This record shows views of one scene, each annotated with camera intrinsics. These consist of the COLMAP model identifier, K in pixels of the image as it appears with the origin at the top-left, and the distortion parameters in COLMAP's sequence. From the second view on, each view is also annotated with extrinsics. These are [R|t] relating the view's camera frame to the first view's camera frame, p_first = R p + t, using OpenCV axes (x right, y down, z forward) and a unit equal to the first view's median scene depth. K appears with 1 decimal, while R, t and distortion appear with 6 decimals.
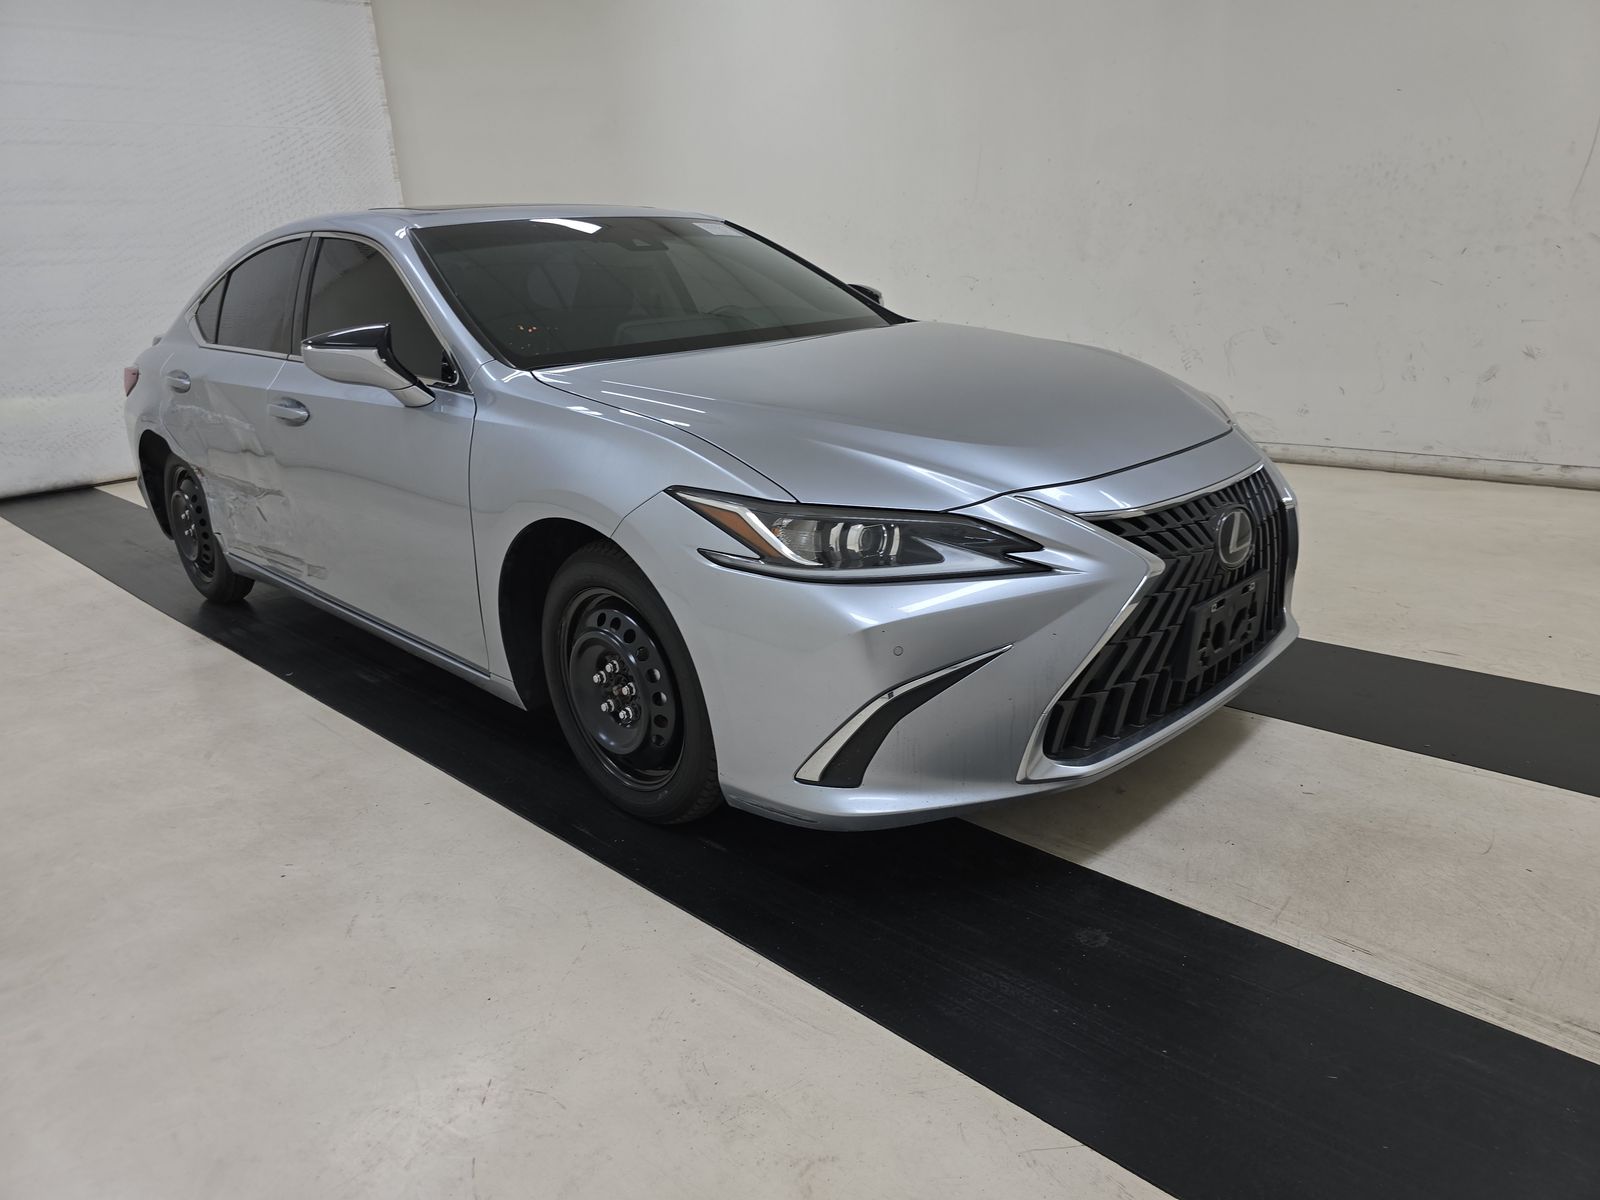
lens RADIAL K [[1102.4, 0, 812.9], [0, 1102.4, 592.8], [0, 0, 1]] dist [0.042836, -0.051182]
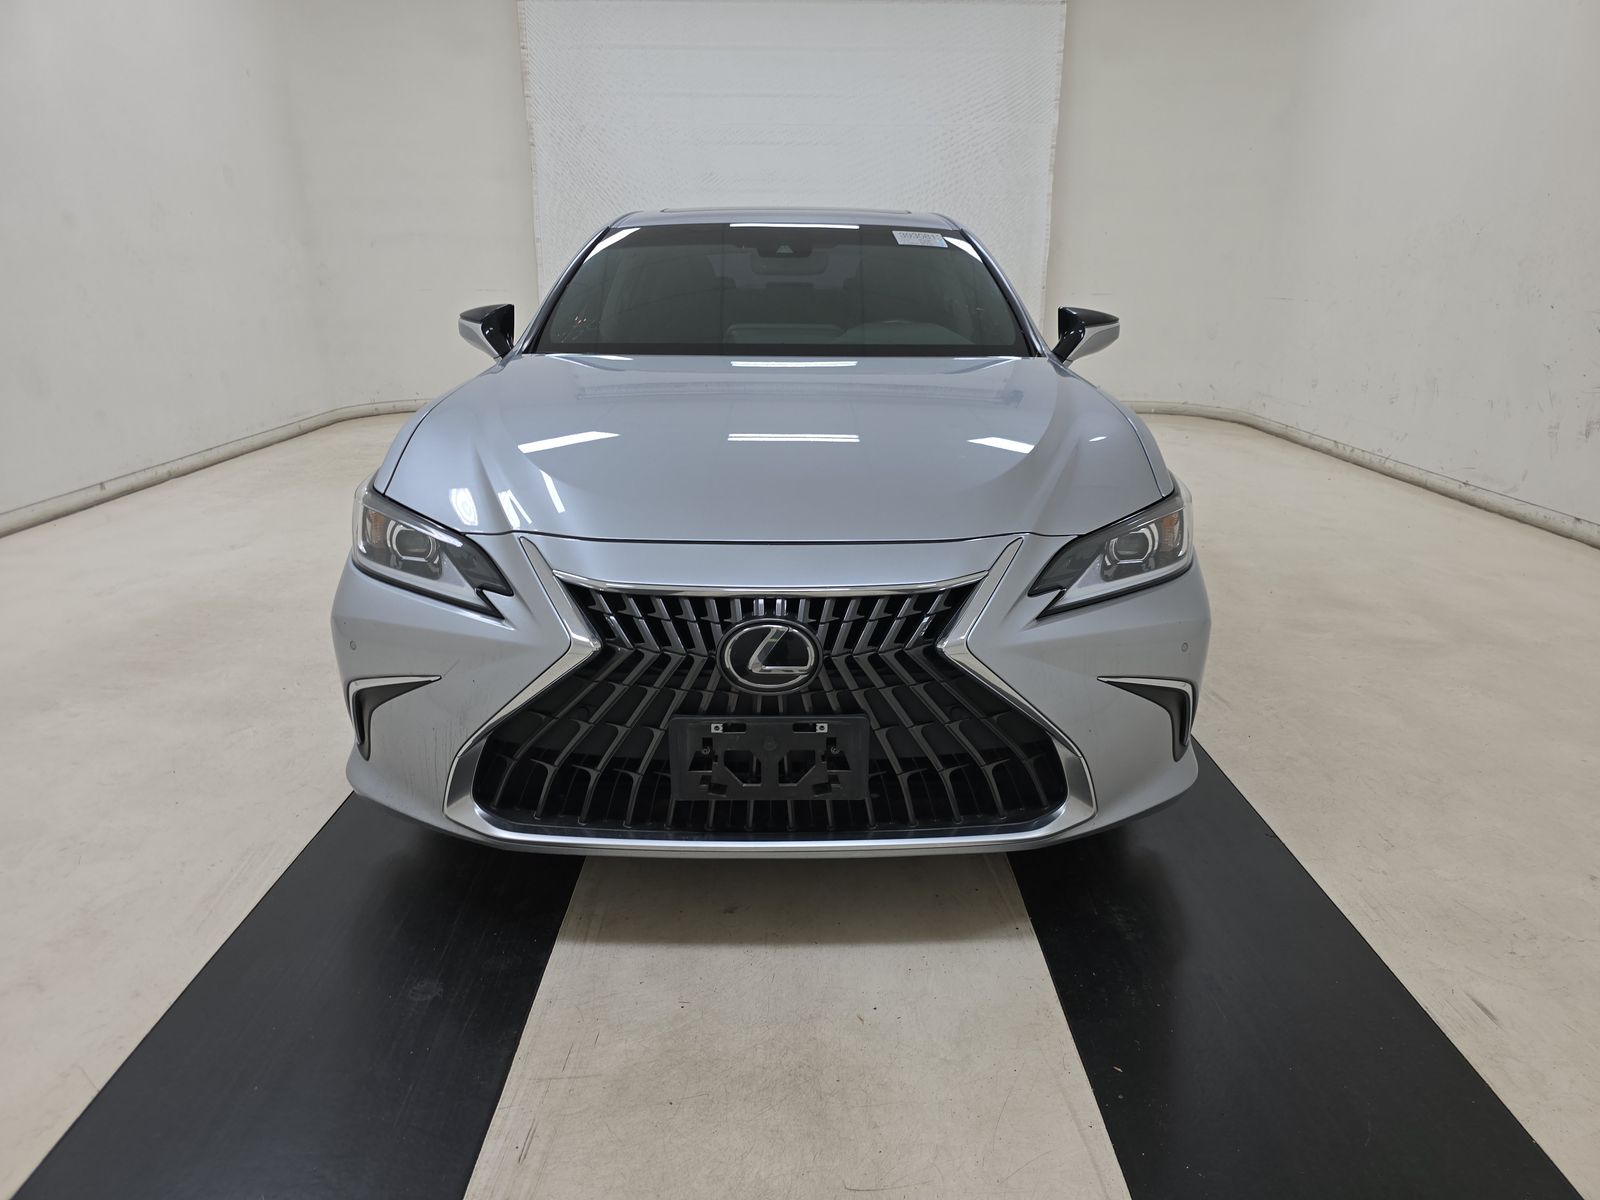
lens RADIAL K [[1102.4, 0, 812.9], [0, 1102.4, 592.8], [0, 0, 1]] dist [0.042836, -0.051182]
pose [[0.701967, 0.259071, -0.663419, 0.931425], [-0.249078, 0.961973, 0.112109, -0.194290], [0.667236, 0.086546, 0.739802, 0.423194]]
